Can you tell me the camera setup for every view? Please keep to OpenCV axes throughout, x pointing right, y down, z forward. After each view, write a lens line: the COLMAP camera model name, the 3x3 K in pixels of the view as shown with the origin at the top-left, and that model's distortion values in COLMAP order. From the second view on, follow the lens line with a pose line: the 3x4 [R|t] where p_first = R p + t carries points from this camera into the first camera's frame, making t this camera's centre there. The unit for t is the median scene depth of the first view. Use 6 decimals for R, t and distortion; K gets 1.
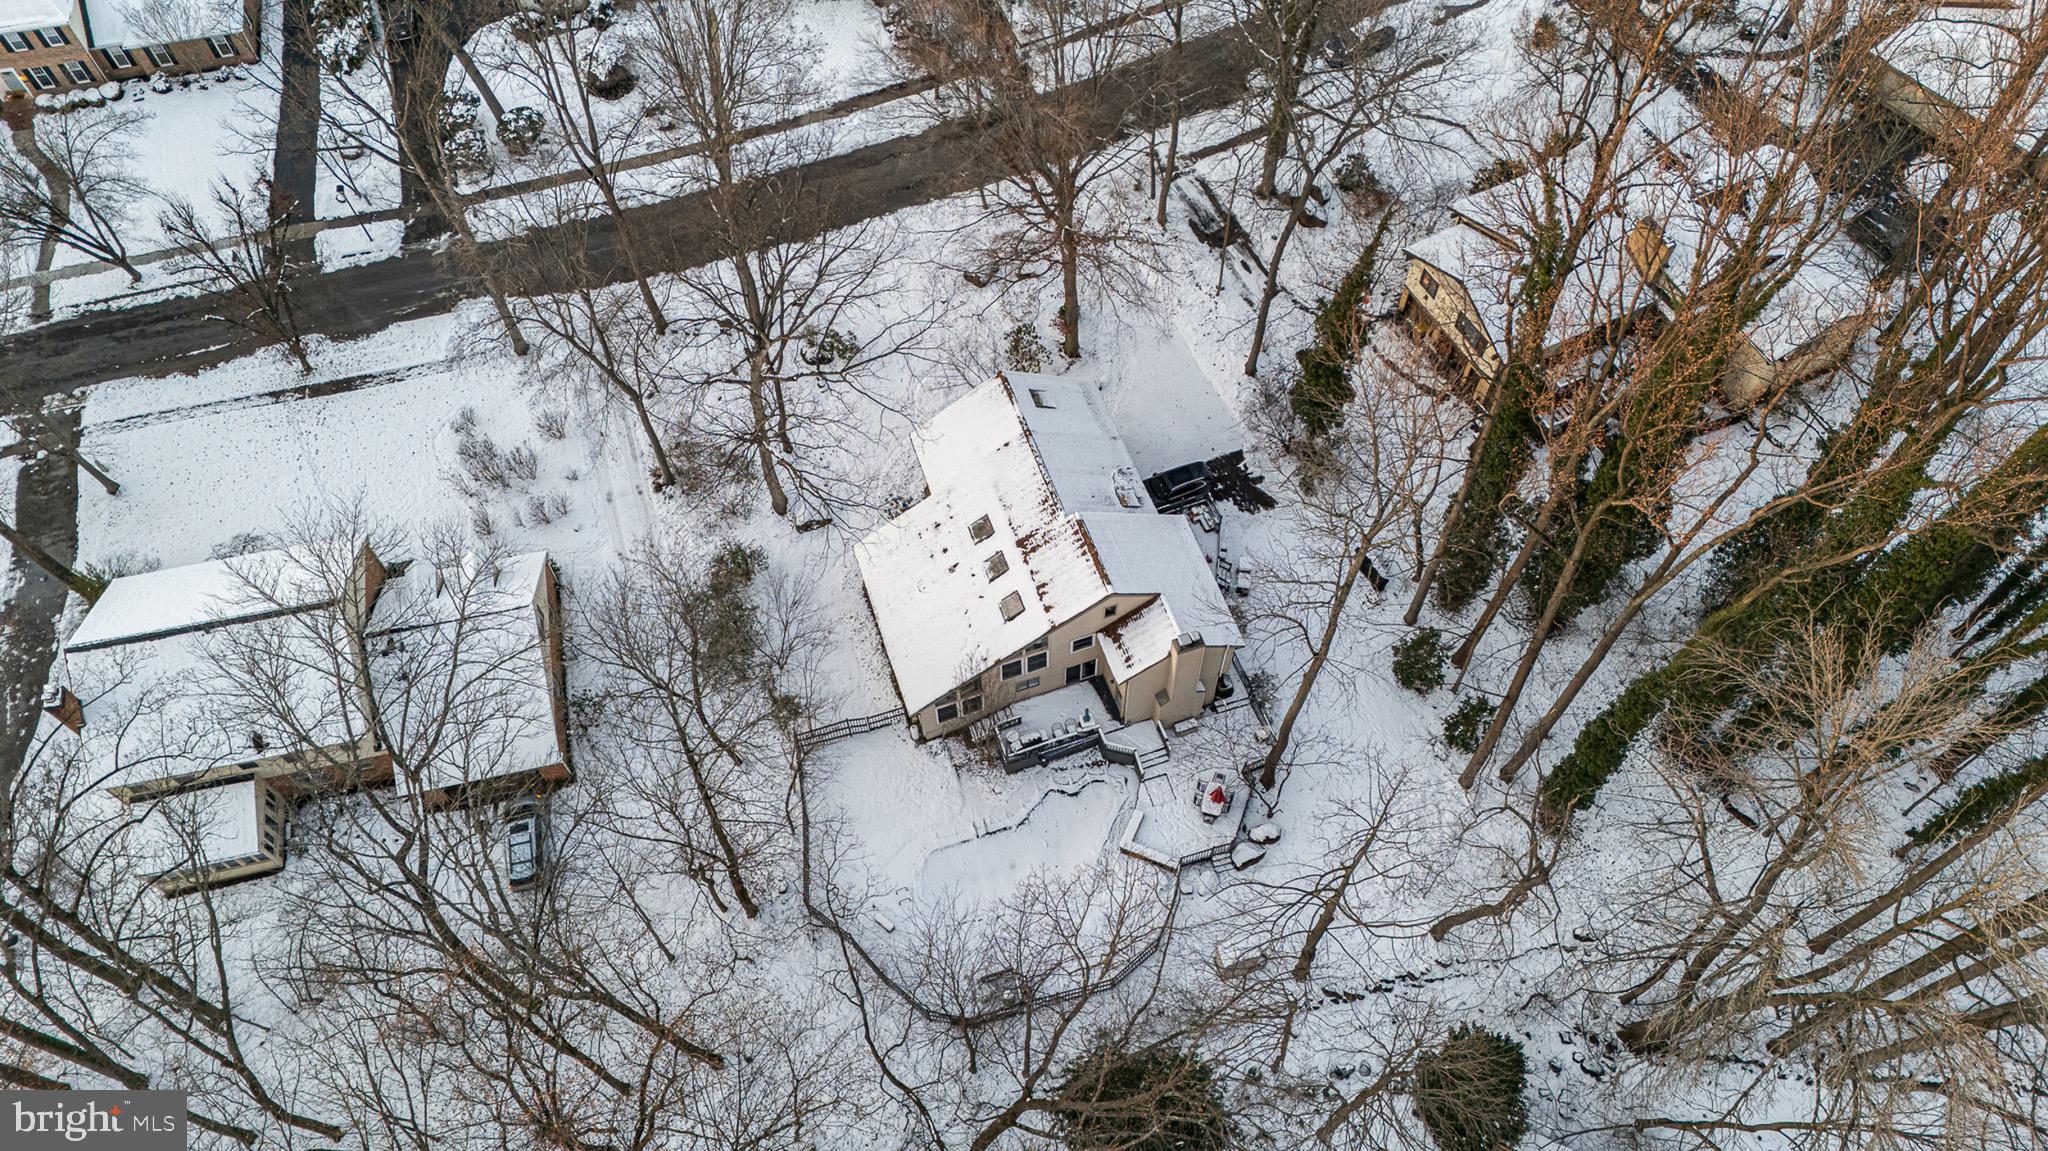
lens RADIAL K [[1497.0, 0, 1024.0], [0, 1497.0, 575.5], [0, 0, 1]] dist [0.089793, -0.081813]
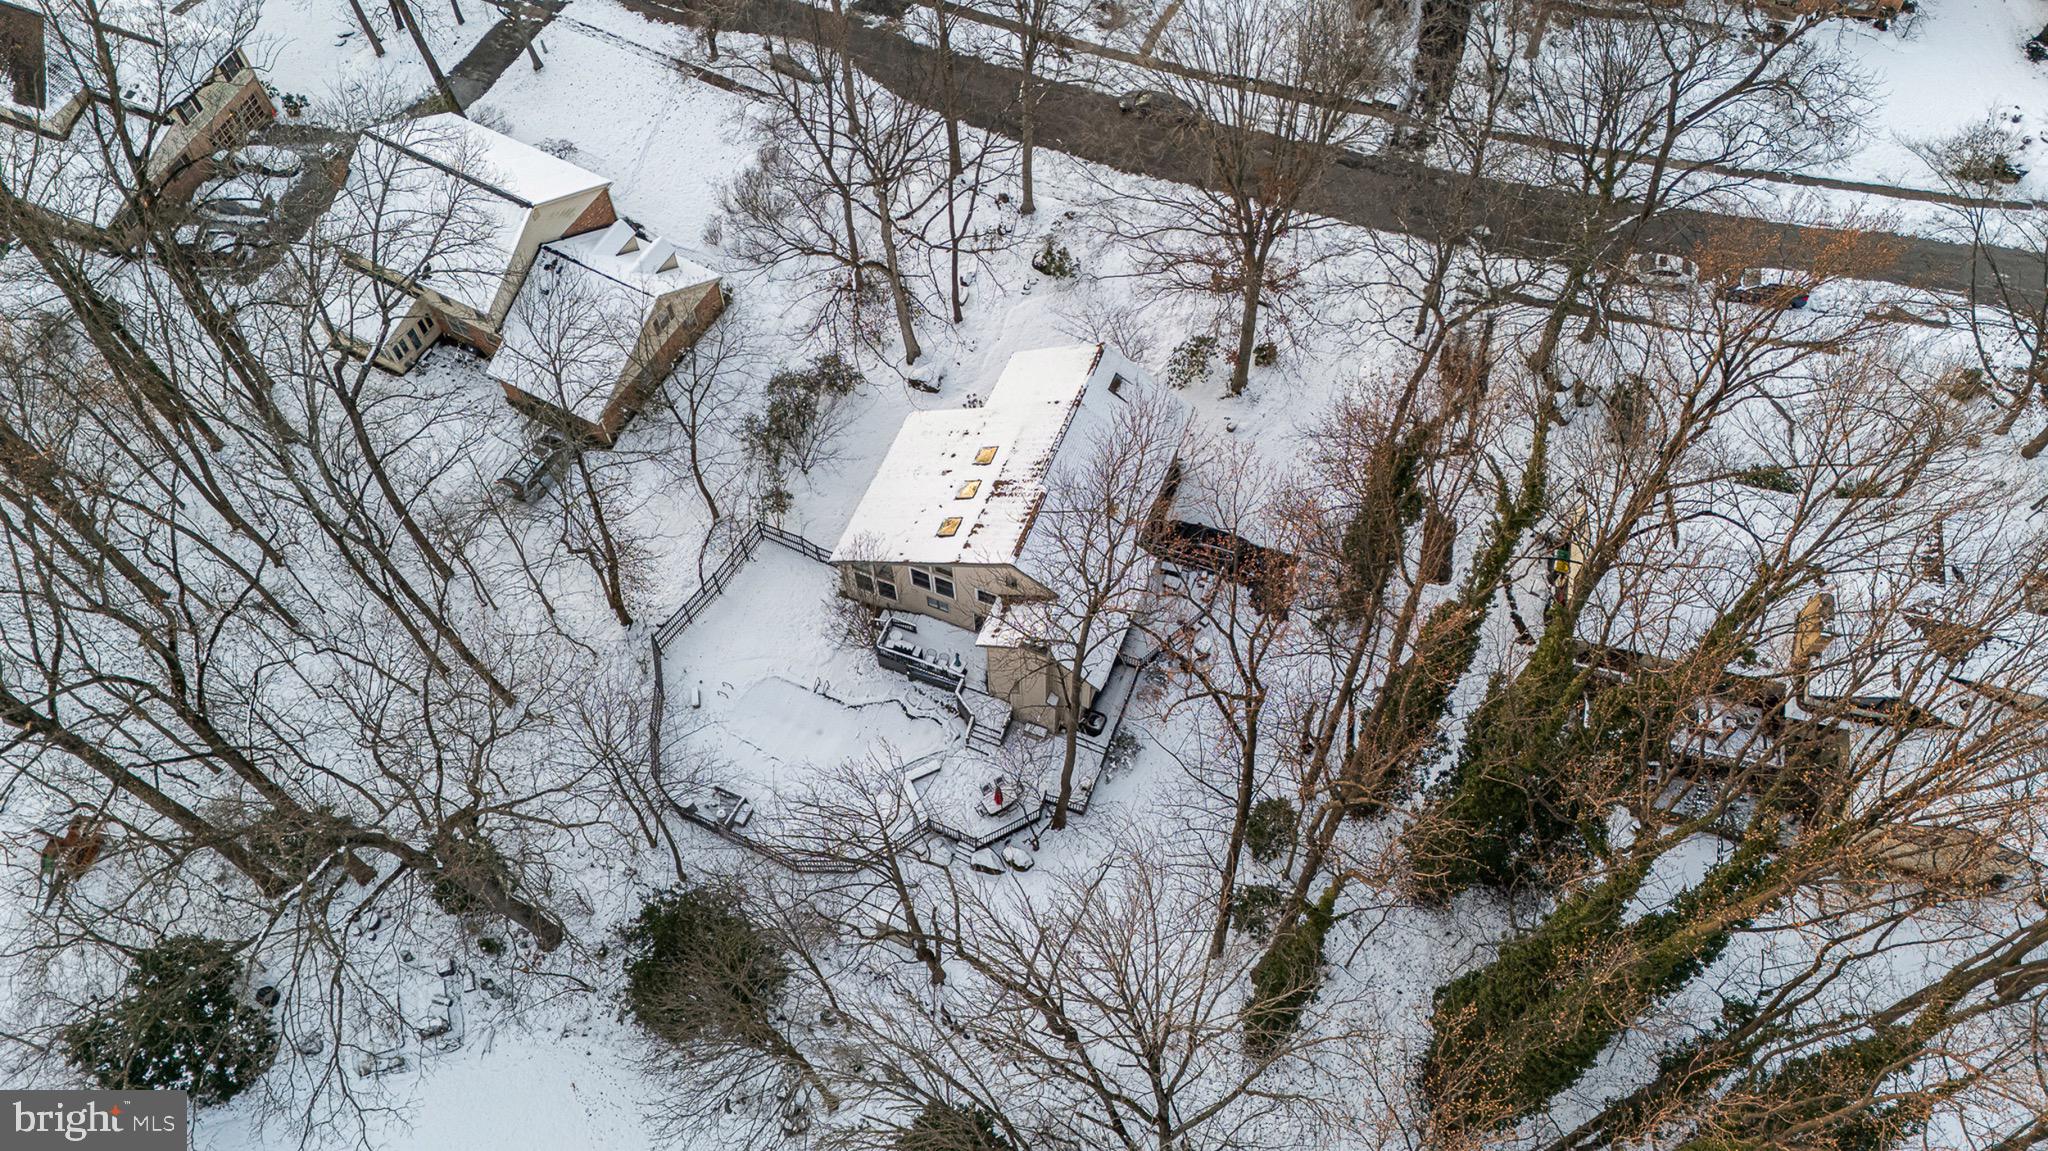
lens RADIAL K [[1497.0, 0, 1024.0], [0, 1497.0, 575.5], [0, 0, 1]] dist [0.089793, -0.081813]
pose [[0.753361, 0.566794, -0.333454, 0.379202], [-0.564088, 0.817620, 0.115338, -0.096328], [0.338011, 0.101206, 0.935685, 0.049868]]
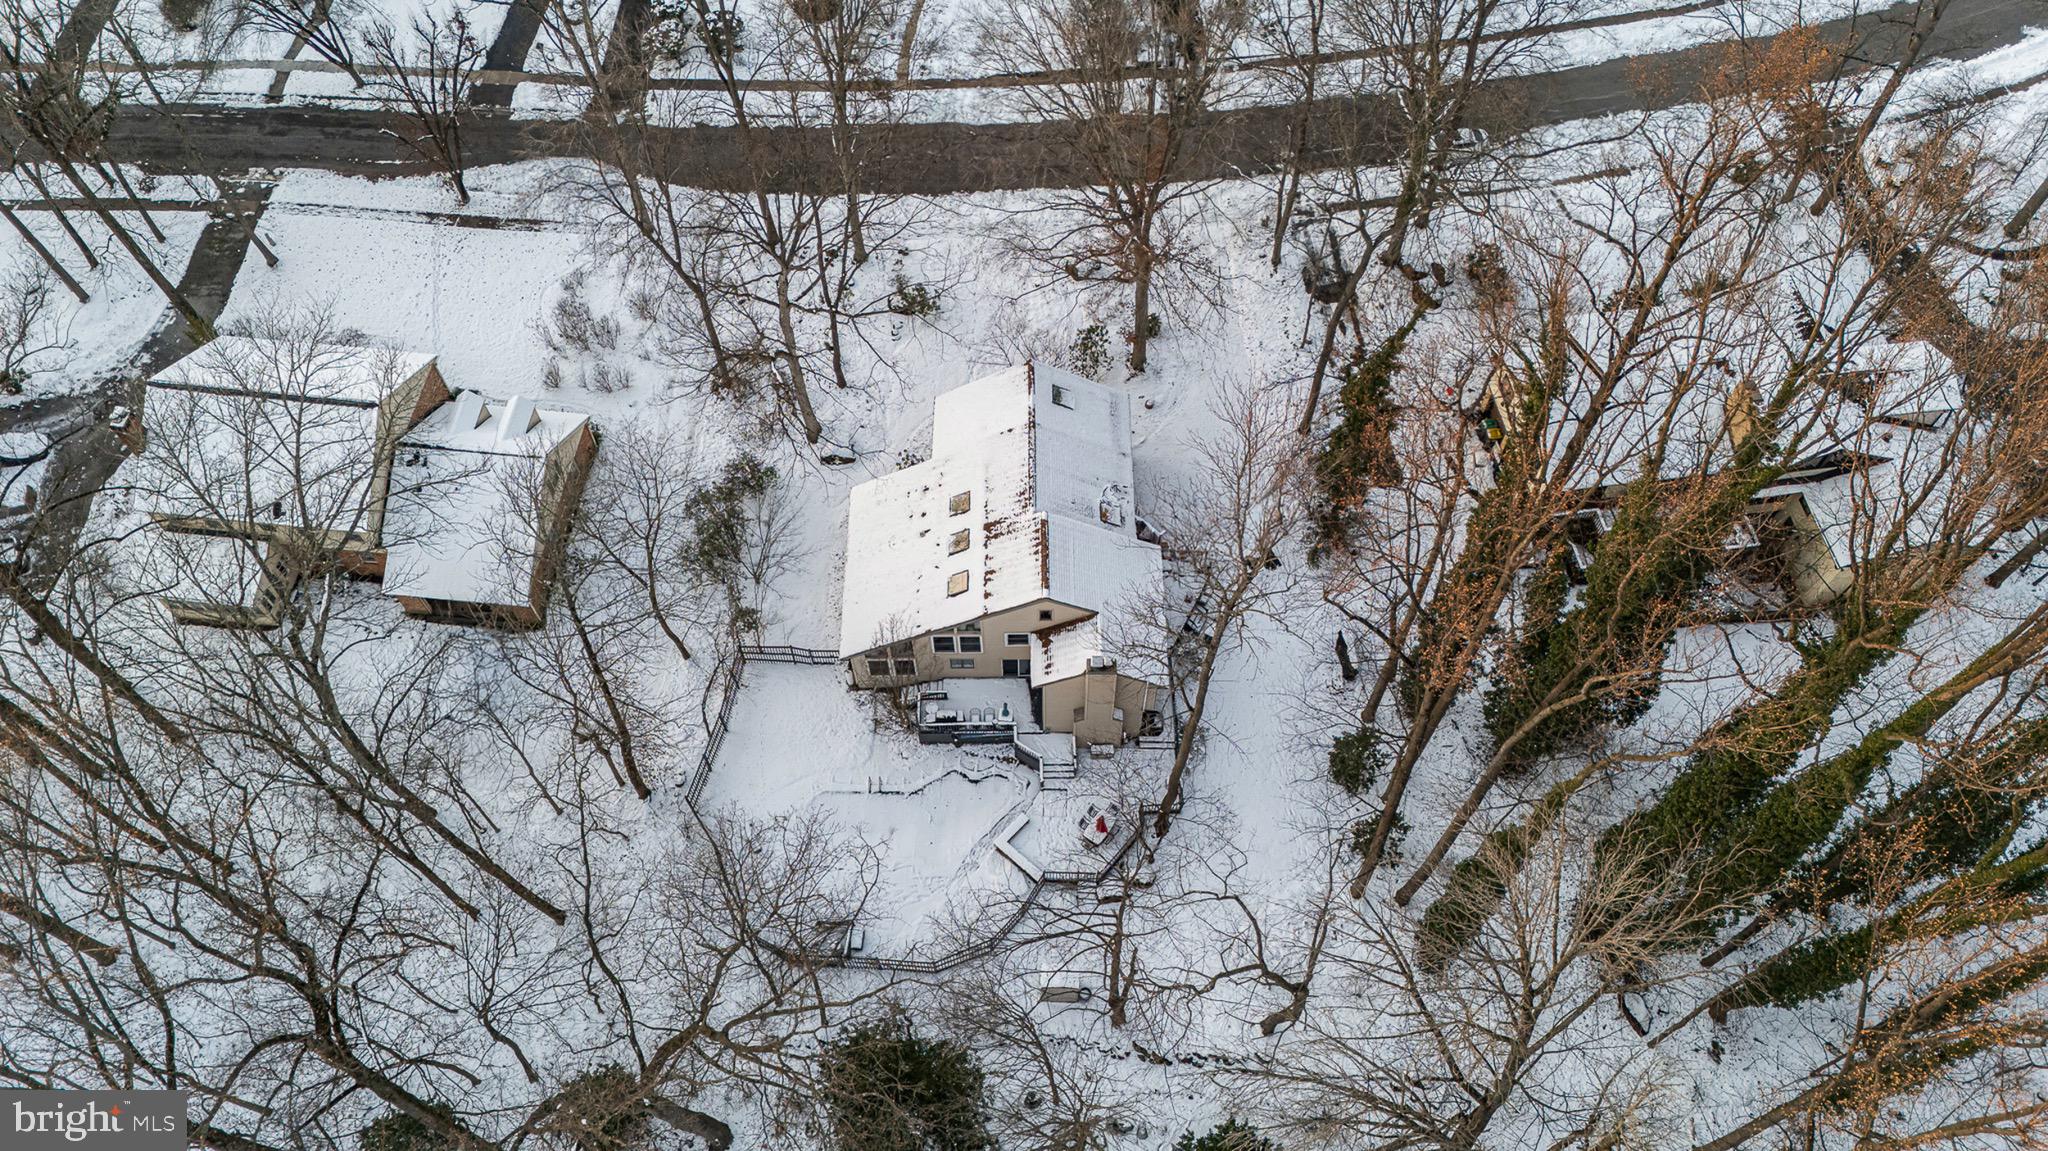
lens RADIAL K [[1497.0, 0, 1024.0], [0, 1497.0, 575.5], [0, 0, 1]] dist [0.089793, -0.081813]
pose [[0.945606, 0.279847, -0.165877, 0.192340], [-0.279575, 0.959786, 0.025473, -0.021961], [0.166335, 0.022287, 0.985817, 0.008375]]
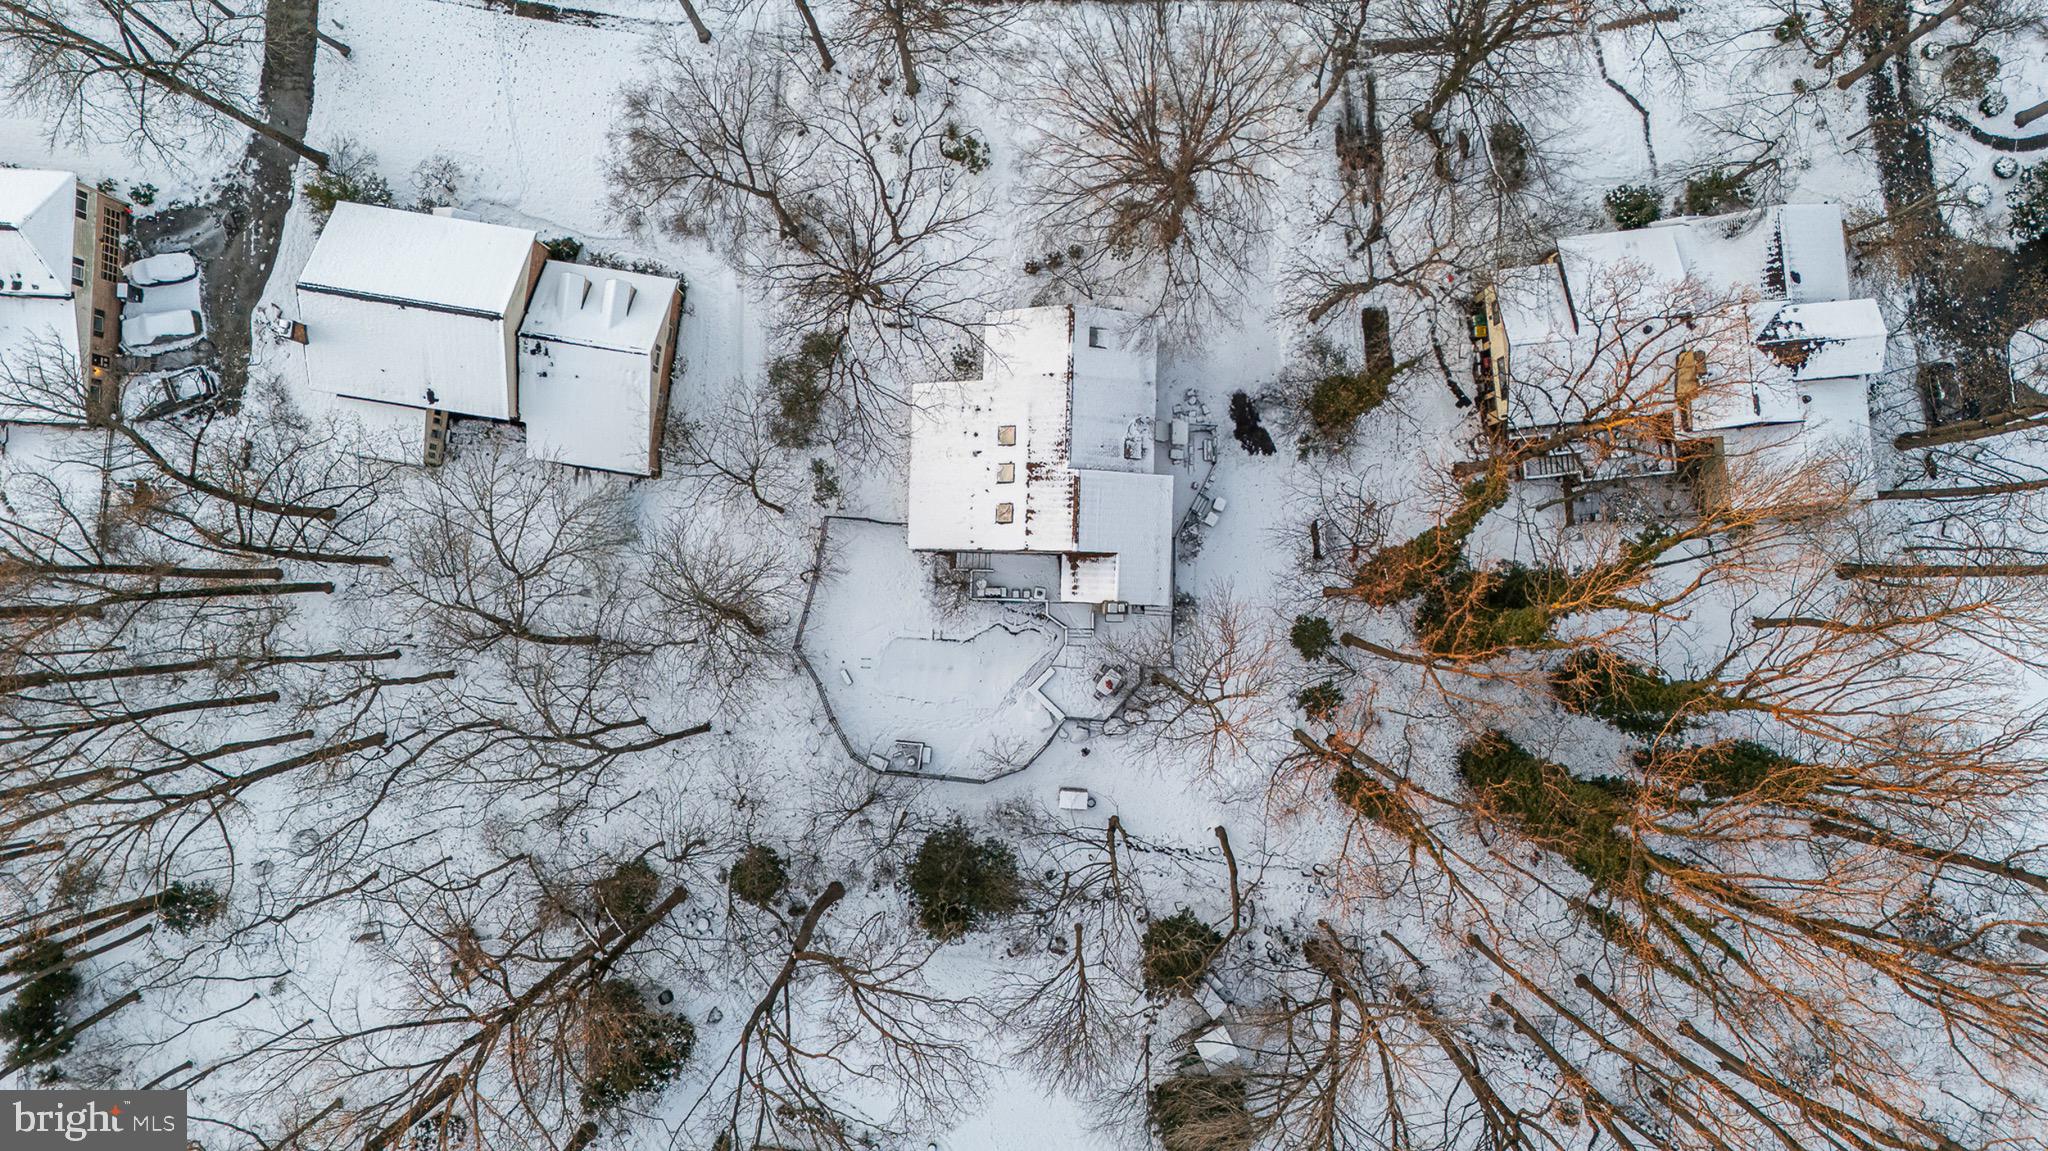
lens RADIAL K [[1497.0, 0, 1024.0], [0, 1497.0, 575.5], [0, 0, 1]] dist [0.089793, -0.081813]
pose [[0.934372, 0.356202, -0.008272, 0.033919], [-0.303512, 0.807891, 0.505166, -0.547578], [0.186624, -0.469502, 0.862983, -0.089620]]
